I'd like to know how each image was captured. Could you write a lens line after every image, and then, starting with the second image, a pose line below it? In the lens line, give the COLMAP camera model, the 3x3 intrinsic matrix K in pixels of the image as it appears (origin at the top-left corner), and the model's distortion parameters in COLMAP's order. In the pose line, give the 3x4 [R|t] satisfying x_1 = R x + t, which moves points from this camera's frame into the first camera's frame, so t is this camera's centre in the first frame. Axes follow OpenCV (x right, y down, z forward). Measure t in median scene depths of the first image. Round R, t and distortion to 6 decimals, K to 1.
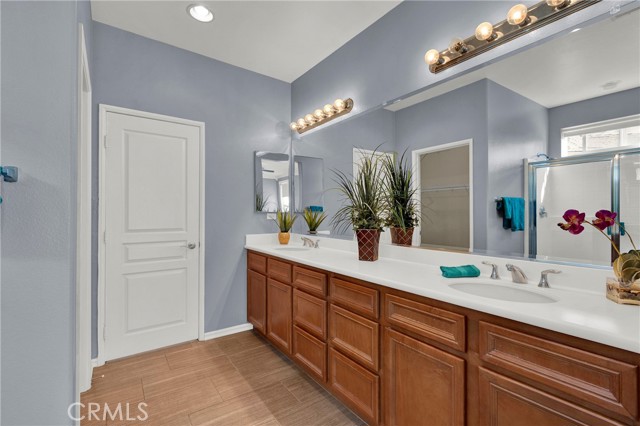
lens RADIAL K [[286.0, 0, 319.1], [0, 286.0, 214.2], [0, 0, 1]] dist [0.003973, 0.000036]
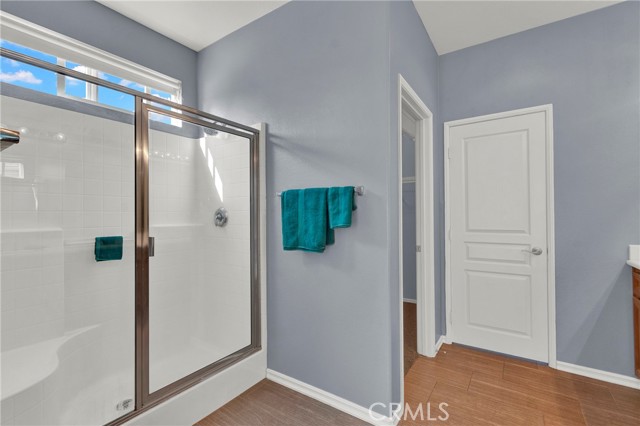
lens RADIAL K [[286.0, 0, 324.2], [0, 286.0, 214.4], [0, 0, 1]] dist [0.003973, 0.000036]
pose [[0.350096, -0.005252, -0.936699, 0.145275], [0.003927, 0.999984, -0.004139, -0.000477], [0.936706, -0.002230, 0.350111, 0.098383]]
